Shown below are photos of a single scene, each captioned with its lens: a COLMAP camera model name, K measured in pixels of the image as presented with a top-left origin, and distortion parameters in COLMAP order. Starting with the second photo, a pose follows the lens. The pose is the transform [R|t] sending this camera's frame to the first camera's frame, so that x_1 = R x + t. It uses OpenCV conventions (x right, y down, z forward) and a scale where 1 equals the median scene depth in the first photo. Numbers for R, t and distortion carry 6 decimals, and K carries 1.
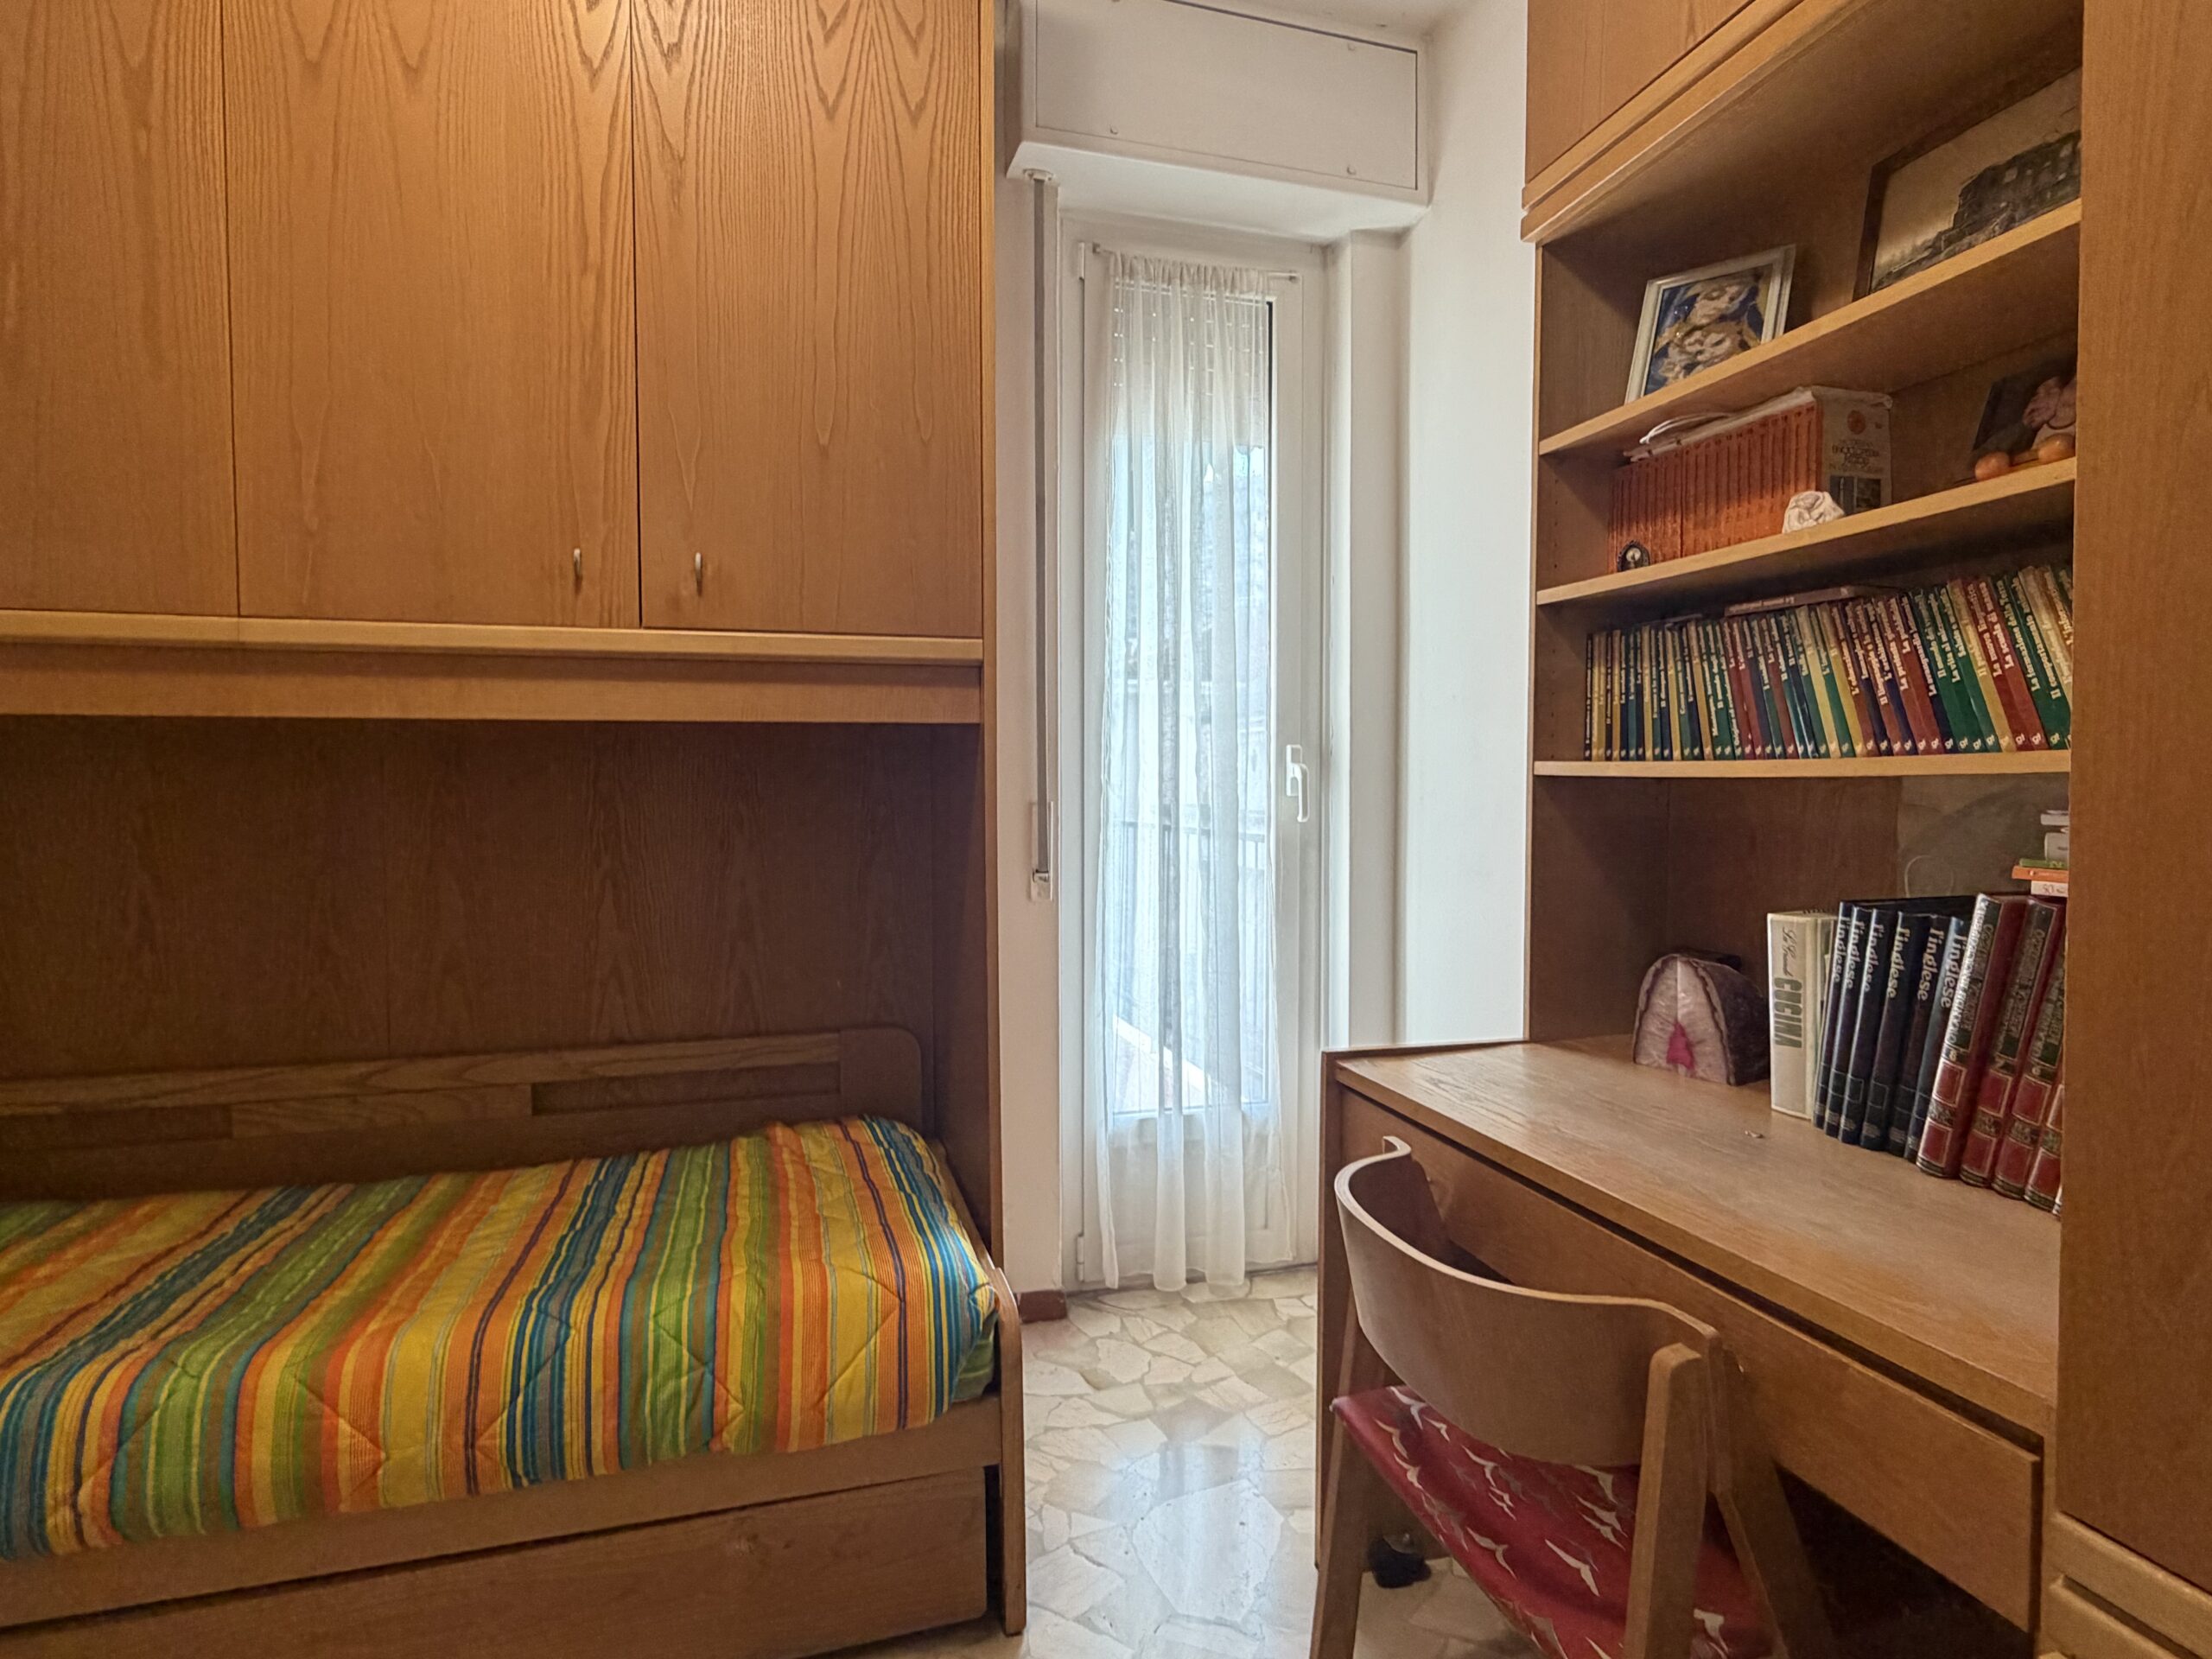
lens RADIAL K [[1178.1, 0, 1106.0], [0, 1178.1, 829.5], [0, 0, 1]] dist [-0.006583, 0.000341]
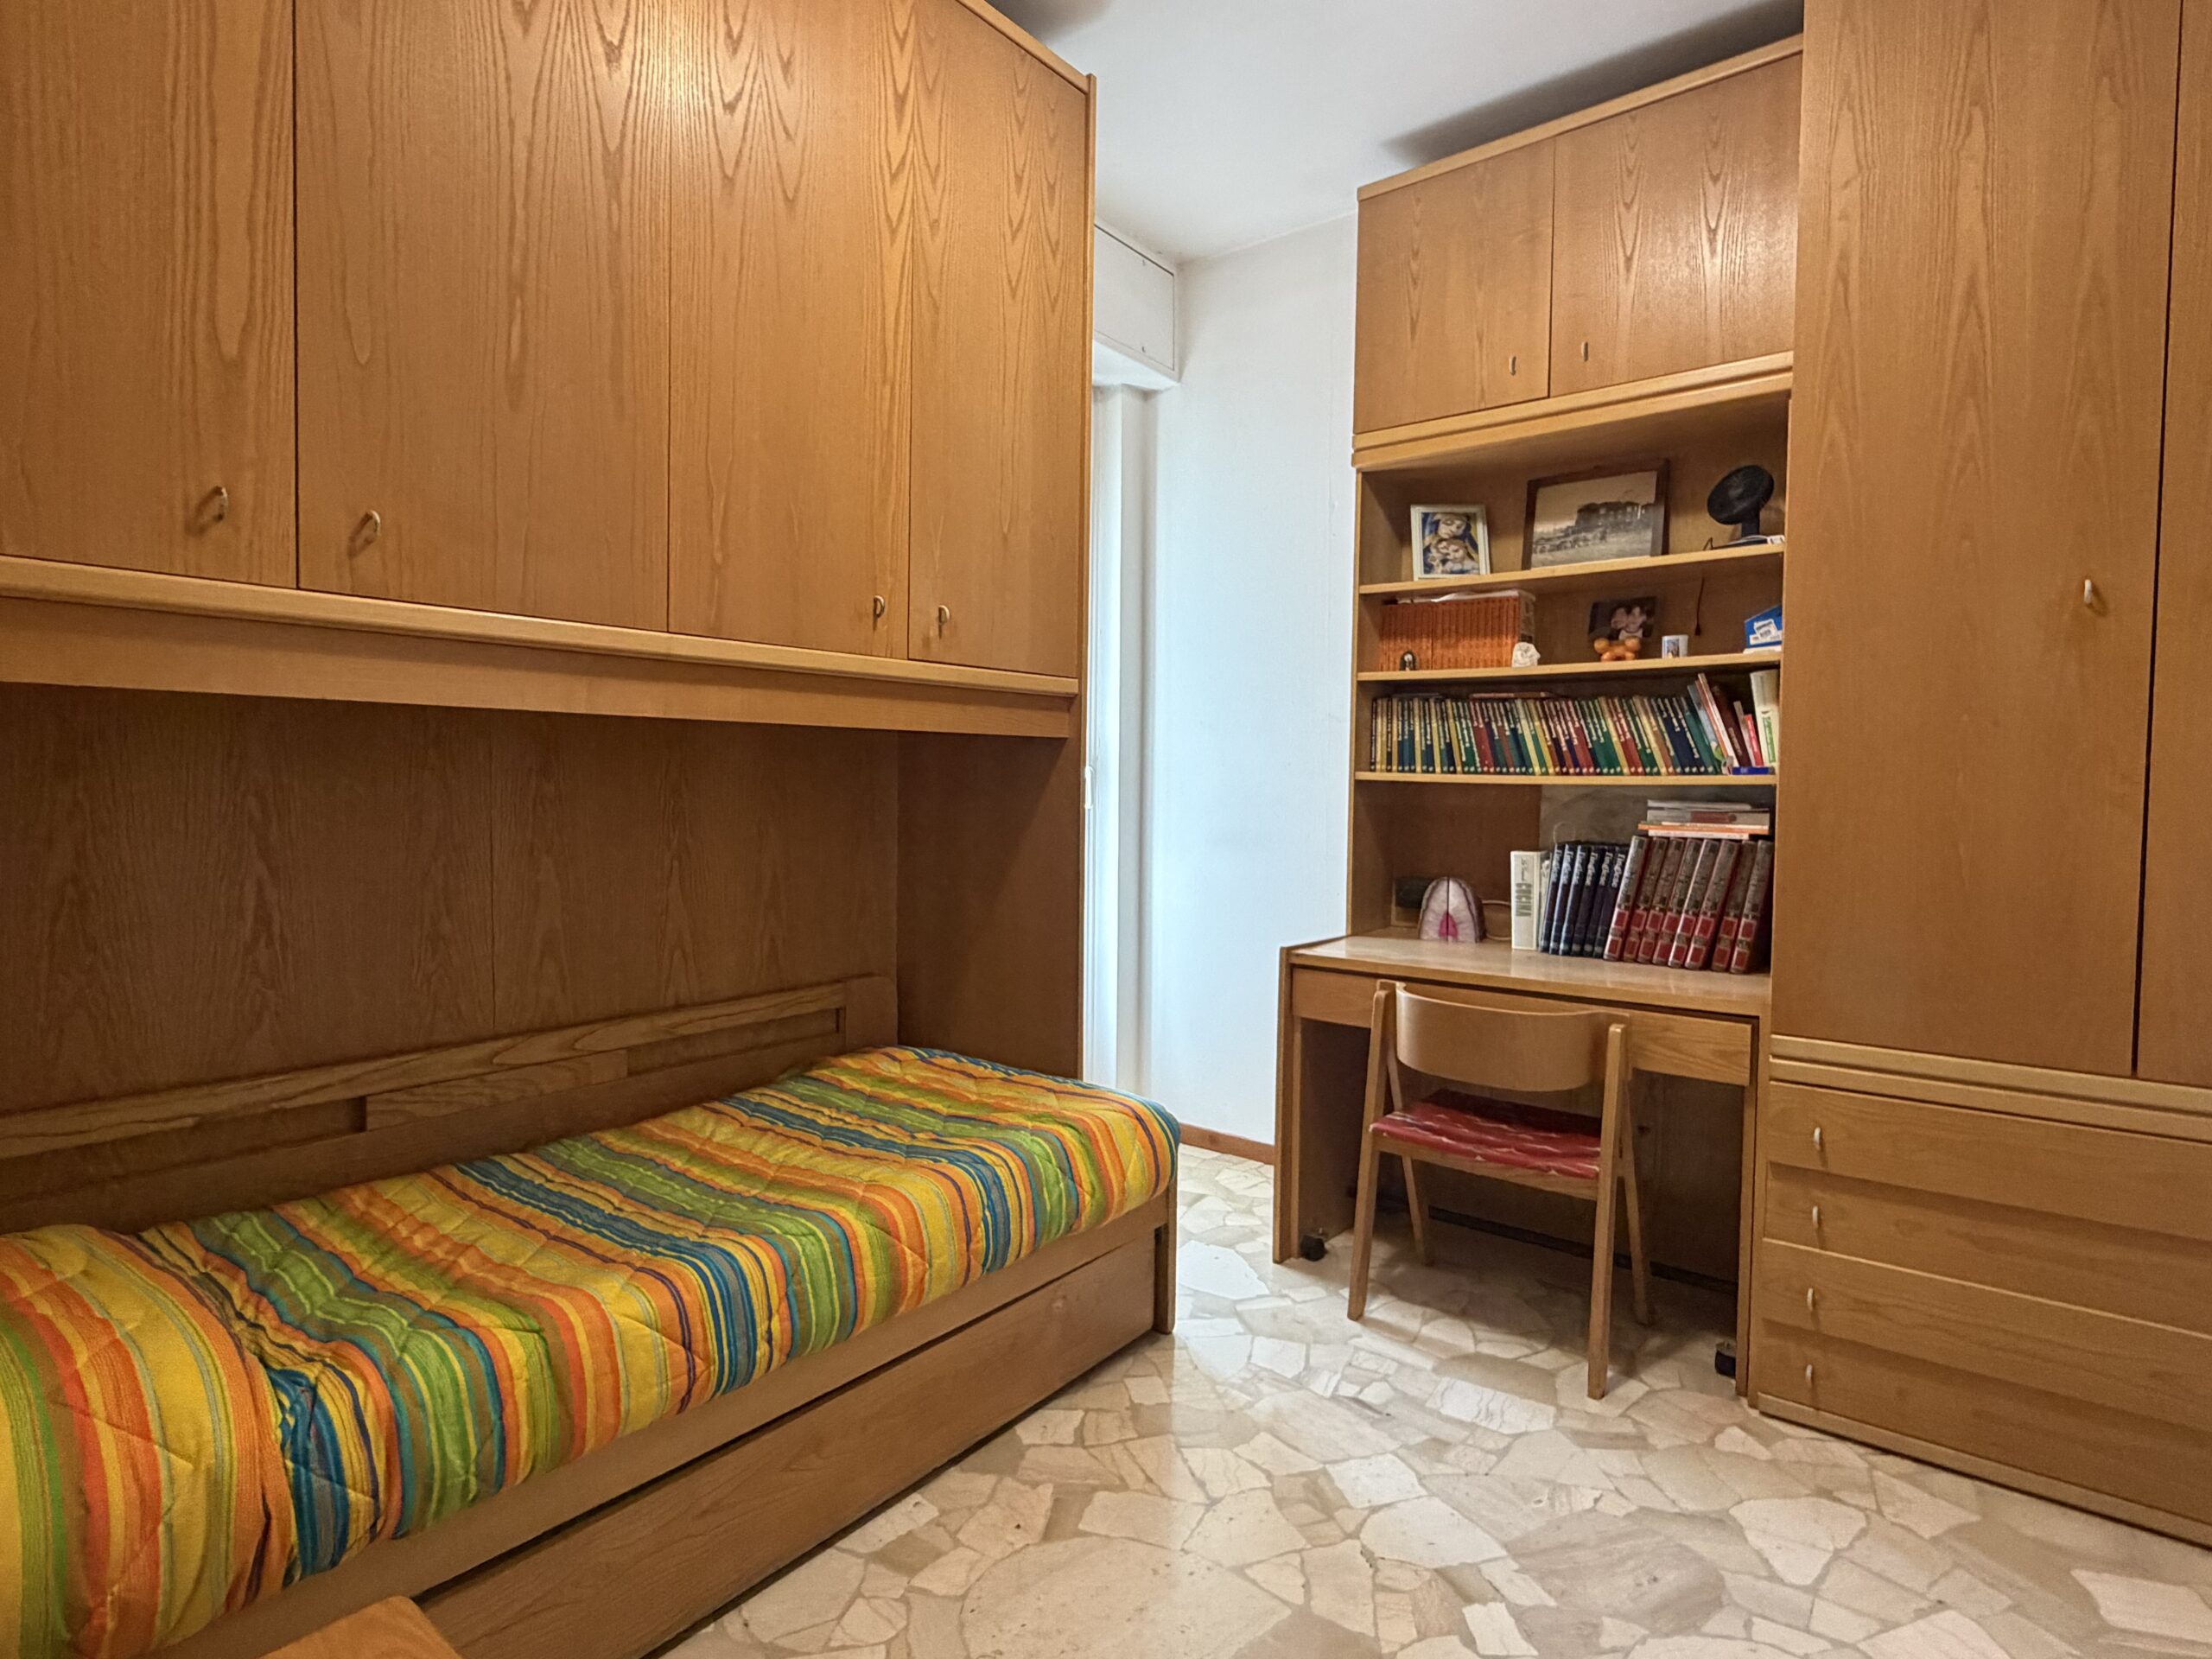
lens RADIAL K [[1178.1, 0, 1106.0], [0, 1178.1, 829.5], [0, 0, 1]] dist [-0.006583, 0.000341]
pose [[0.812345, -0.012648, 0.583040, -1.042361], [0.007447, 0.999908, 0.011316, 0.005165], [-0.583130, -0.004850, 0.812365, -0.204758]]
